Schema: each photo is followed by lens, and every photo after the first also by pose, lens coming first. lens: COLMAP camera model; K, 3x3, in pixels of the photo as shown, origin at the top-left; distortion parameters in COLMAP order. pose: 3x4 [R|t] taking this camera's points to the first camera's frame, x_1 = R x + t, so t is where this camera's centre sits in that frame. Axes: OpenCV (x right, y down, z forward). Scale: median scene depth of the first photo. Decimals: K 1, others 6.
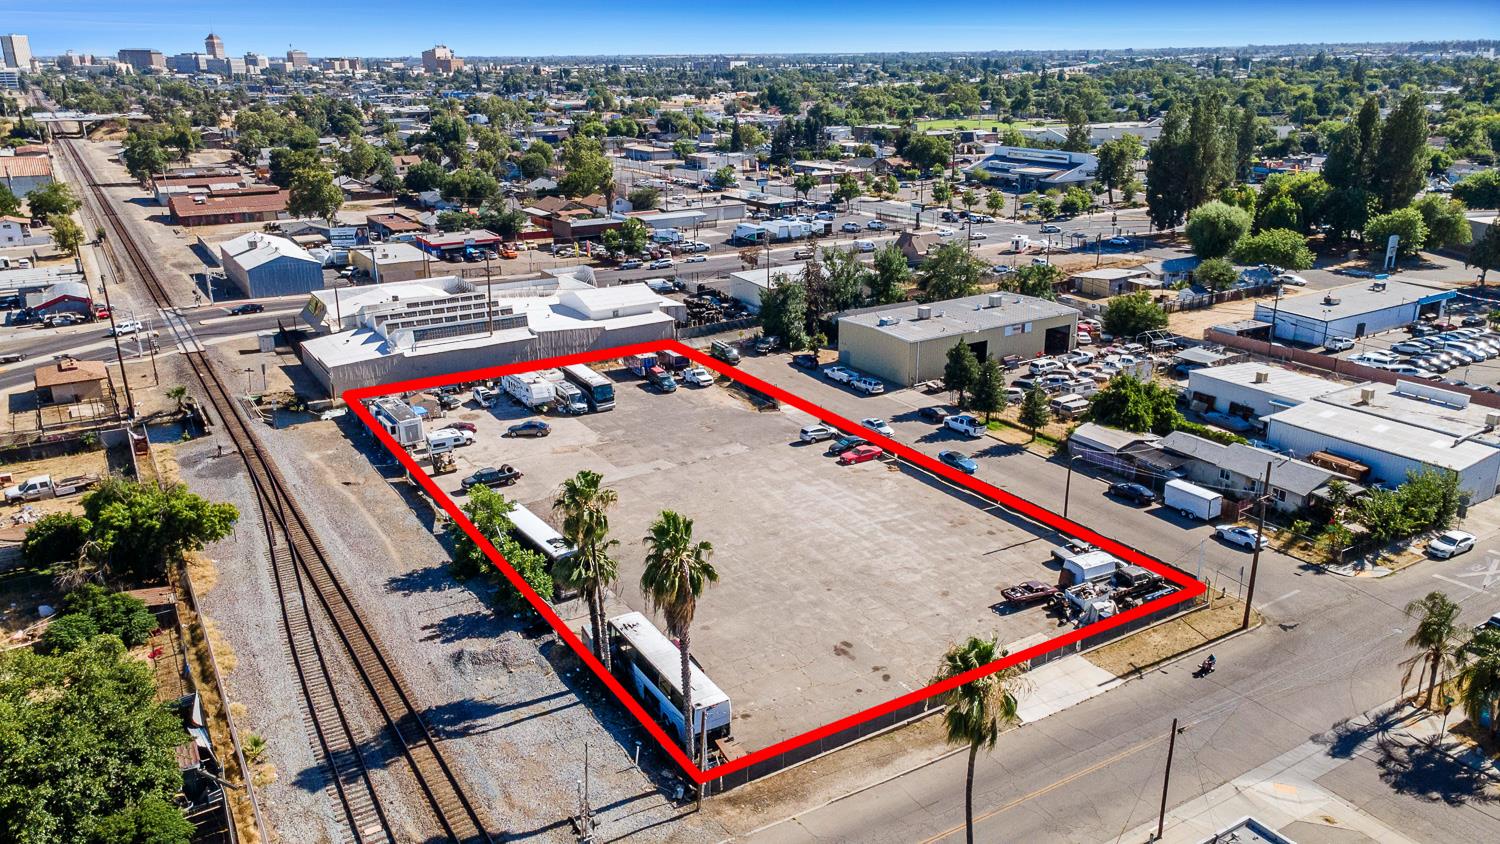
lens RADIAL K [[1099.4, 0, 750.0], [0, 1099.4, 422.0], [0, 0, 1]] dist [0.027904, 0.029967]
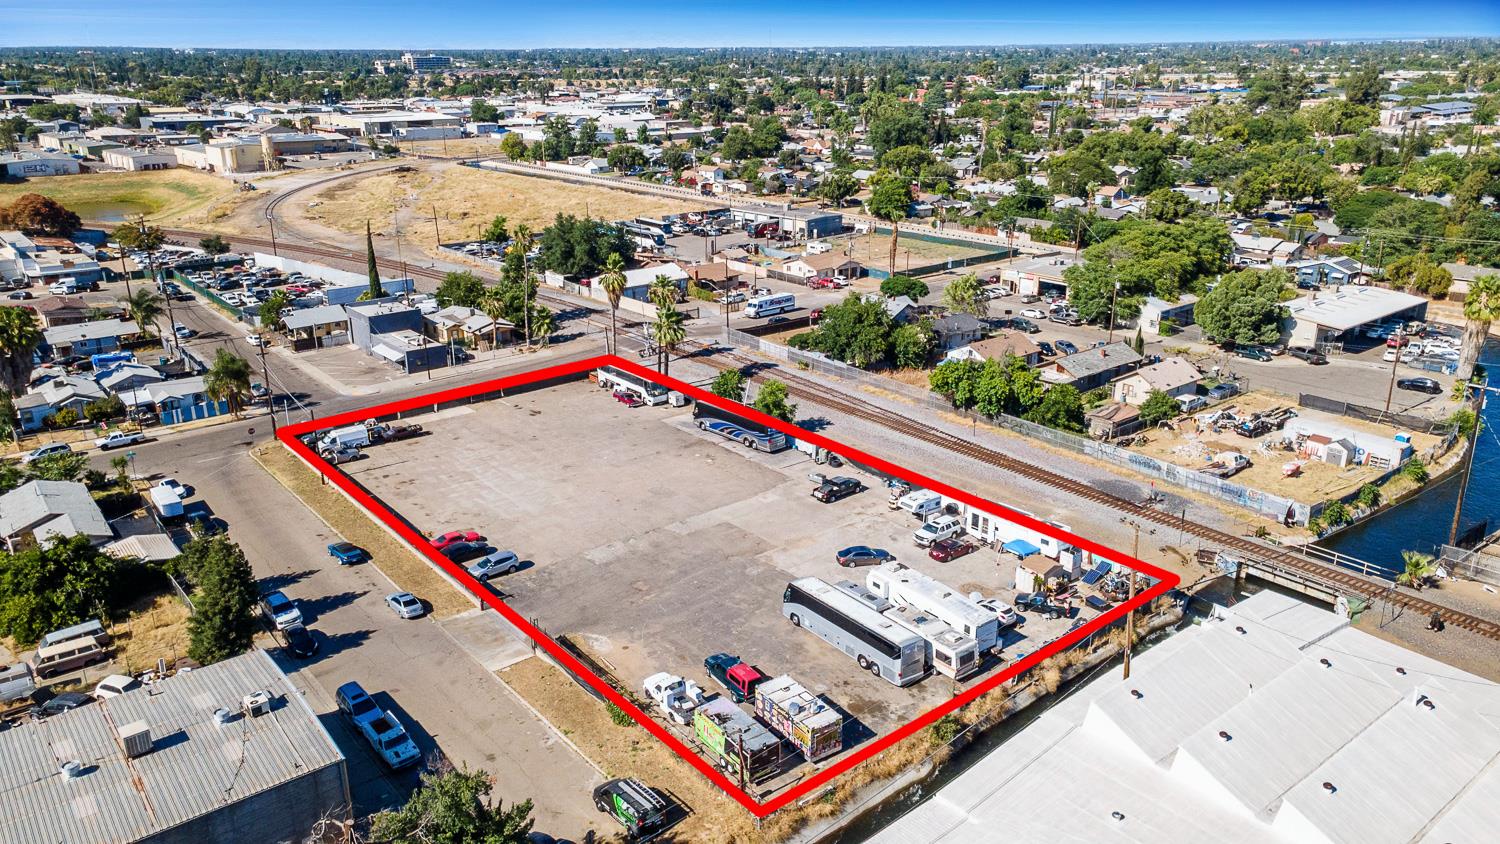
lens RADIAL K [[1099.4, 0, 750.0], [0, 1099.4, 422.0], [0, 0, 1]] dist [0.027904, 0.029967]
pose [[-0.991644, 0.058686, -0.114881, -0.031730], [-0.023214, 0.794819, 0.606402, -0.513641], [0.126897, 0.604002, -0.786815, 1.458519]]
